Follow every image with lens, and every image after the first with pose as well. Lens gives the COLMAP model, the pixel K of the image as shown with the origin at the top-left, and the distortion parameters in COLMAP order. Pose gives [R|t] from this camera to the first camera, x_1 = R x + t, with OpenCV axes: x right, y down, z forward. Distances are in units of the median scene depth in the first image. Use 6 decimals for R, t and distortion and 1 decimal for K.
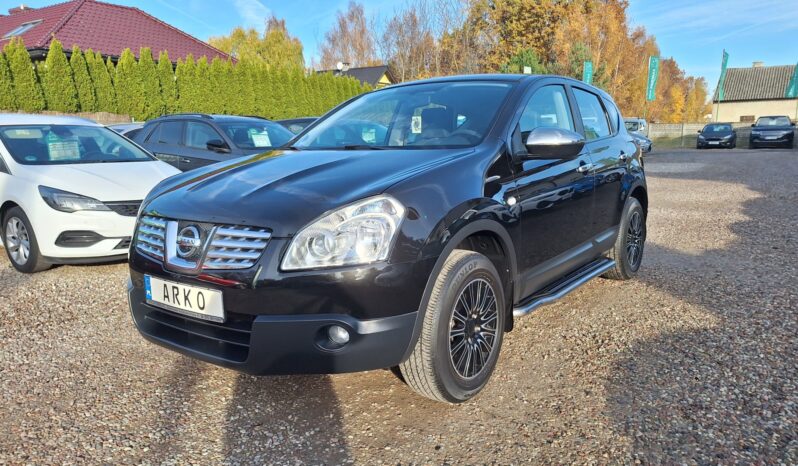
lens RADIAL K [[573.5, 0, 399.0], [0, 573.5, 233.0], [0, 0, 1]] dist [0.058759, -0.064540]
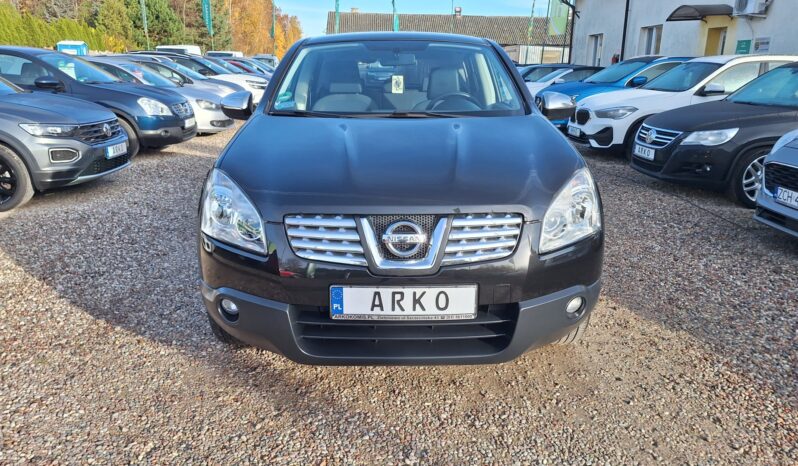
lens RADIAL K [[573.5, 0, 399.0], [0, 573.5, 233.0], [0, 0, 1]] dist [0.058759, -0.064540]
pose [[0.795621, -0.143445, 0.588566, -0.885024], [0.077323, 0.987661, 0.136186, -0.112343], [-0.600839, -0.062843, 0.796896, 0.319807]]
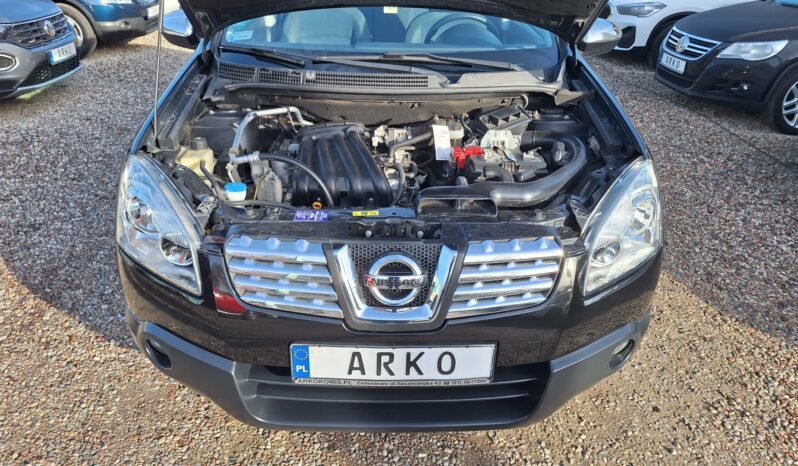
lens RADIAL K [[573.5, 0, 399.0], [0, 573.5, 233.0], [0, 0, 1]] dist [0.058759, -0.064540]
pose [[0.791849, -0.245227, 0.559321, -0.695256], [0.059669, 0.942526, 0.328763, -0.234120], [-0.607795, -0.226956, 0.760970, 0.550370]]
